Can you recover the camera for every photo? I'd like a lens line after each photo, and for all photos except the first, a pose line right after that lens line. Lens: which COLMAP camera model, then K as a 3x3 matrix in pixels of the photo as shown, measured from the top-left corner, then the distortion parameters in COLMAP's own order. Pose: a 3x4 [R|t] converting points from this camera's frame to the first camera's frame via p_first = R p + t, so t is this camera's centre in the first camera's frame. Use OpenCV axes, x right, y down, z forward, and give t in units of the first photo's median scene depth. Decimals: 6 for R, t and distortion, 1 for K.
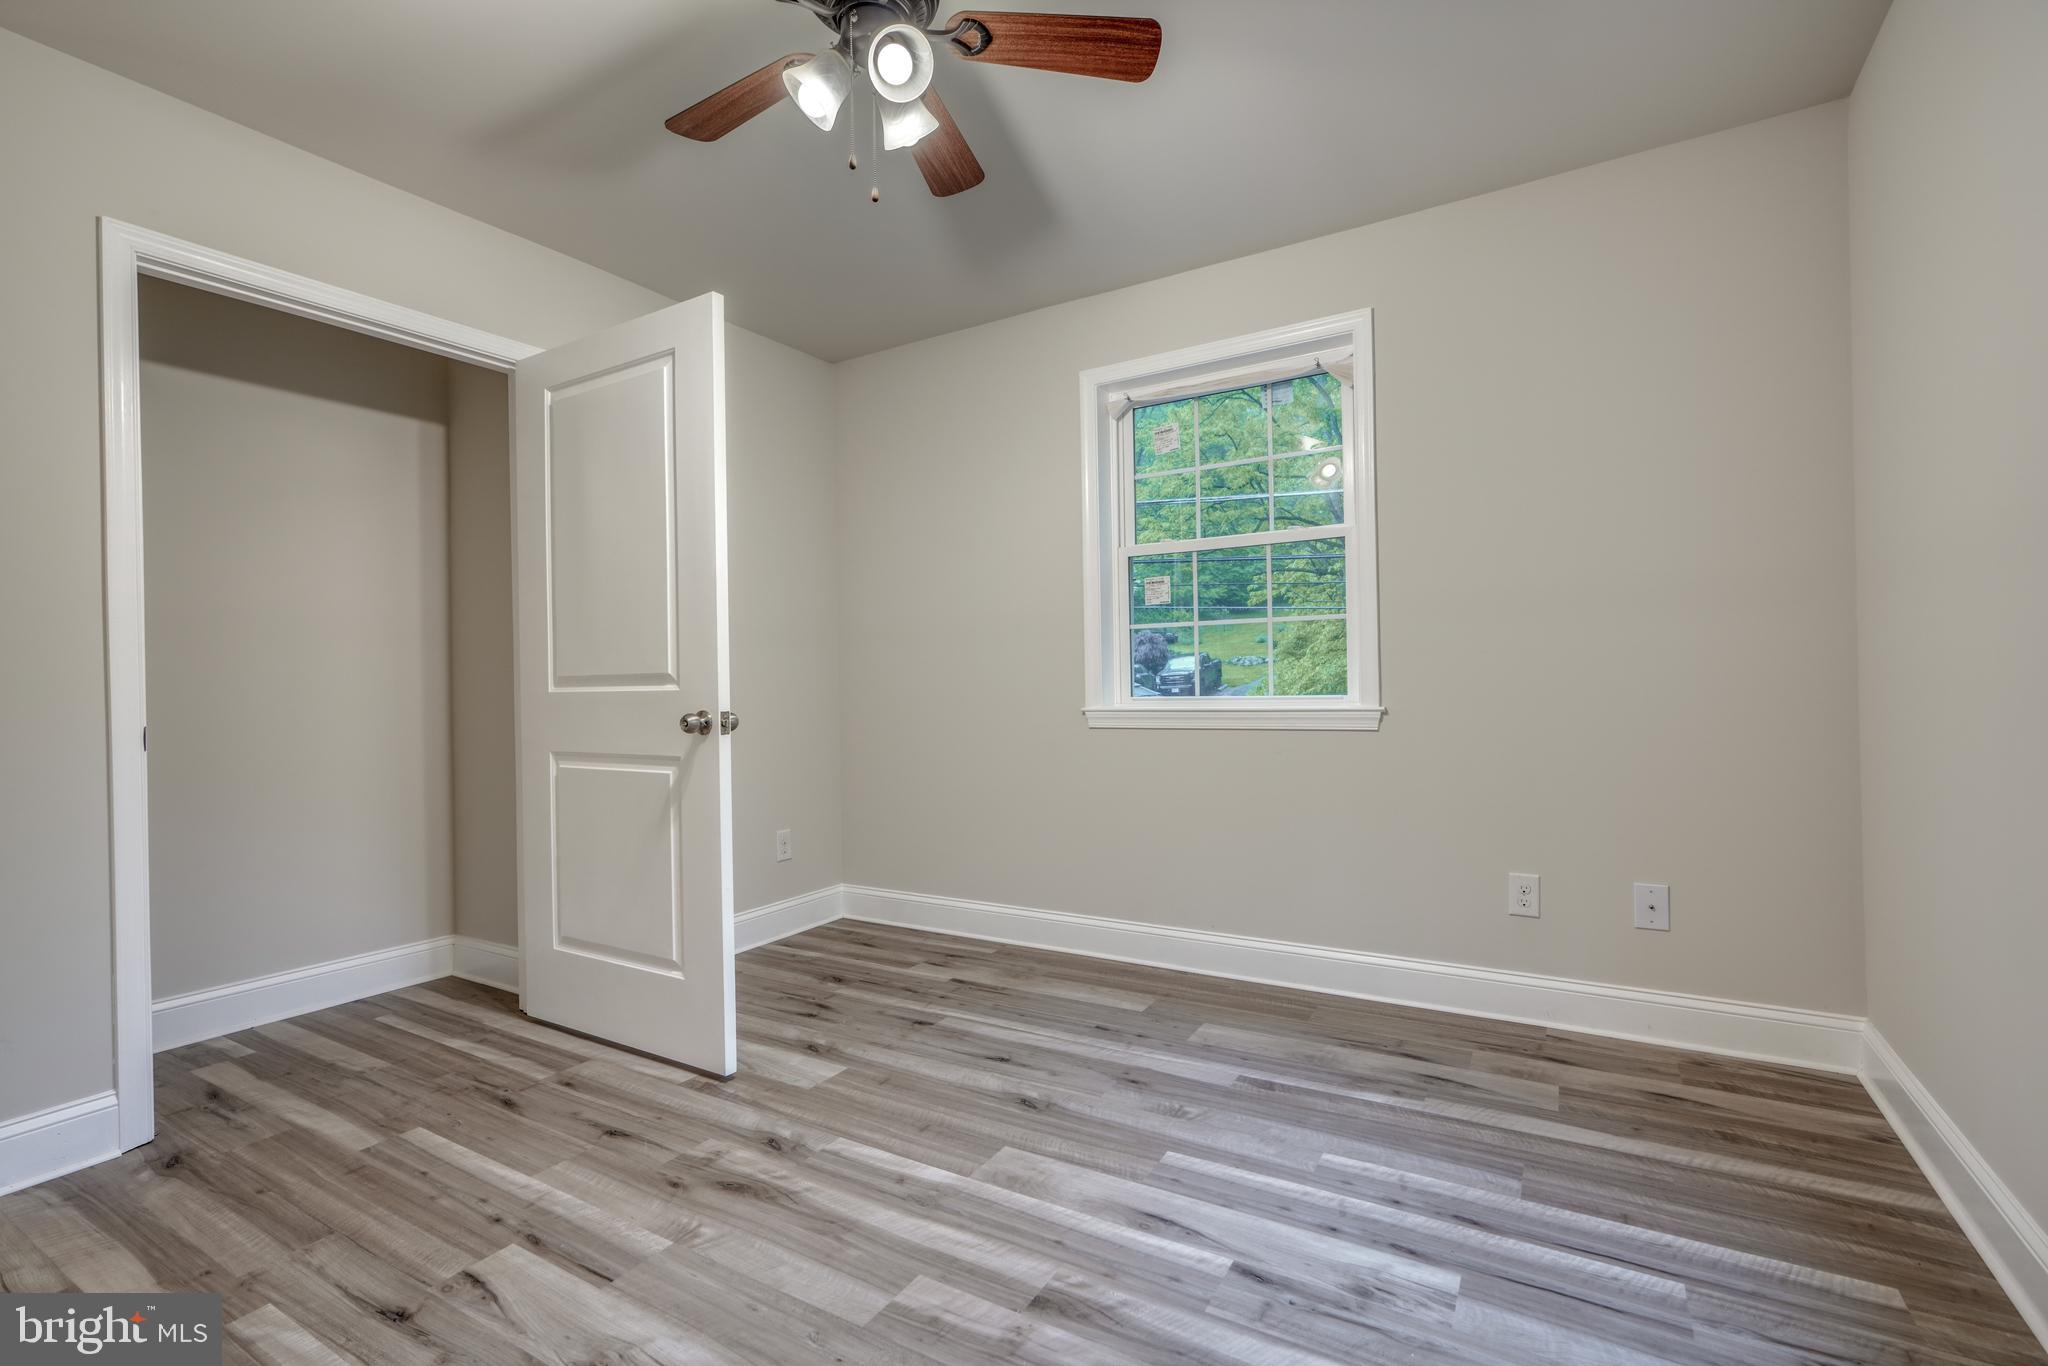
lens RADIAL K [[940.0, 0, 1019.6], [0, 940.0, 677.1], [0, 0, 1]] dist [-0.012521, 0.005587]
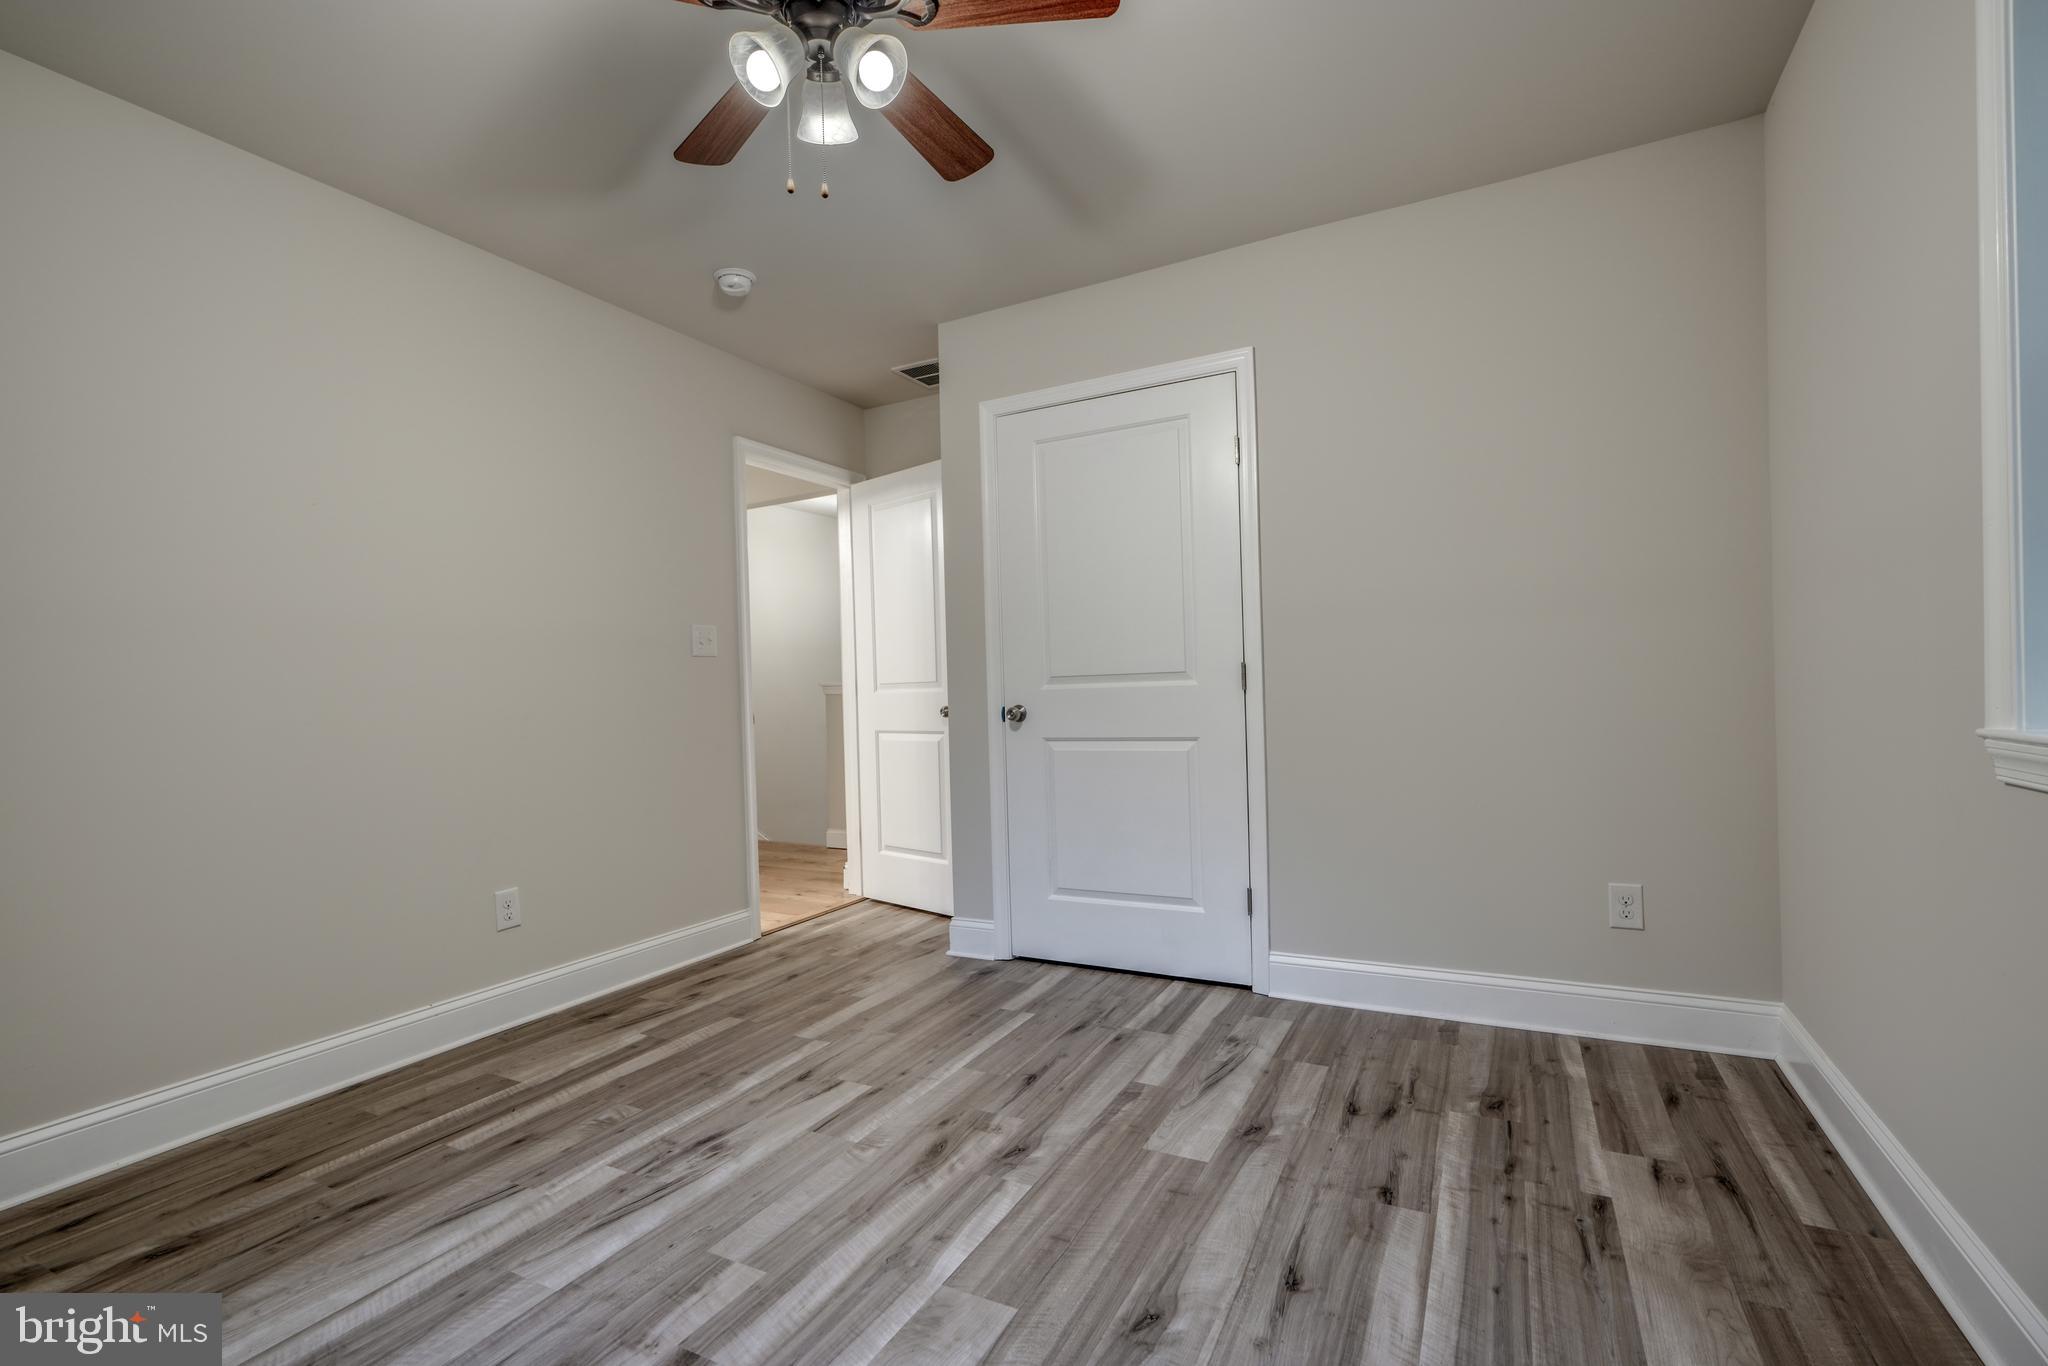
lens RADIAL K [[940.0, 0, 1018.6], [0, 940.0, 686.1], [0, 0, 1]] dist [-0.012521, 0.005587]
pose [[0.043570, 0.014178, -0.998950, 0.637220], [0.034955, 0.999265, 0.015707, -0.006449], [0.998439, -0.035603, 0.043042, 0.869724]]
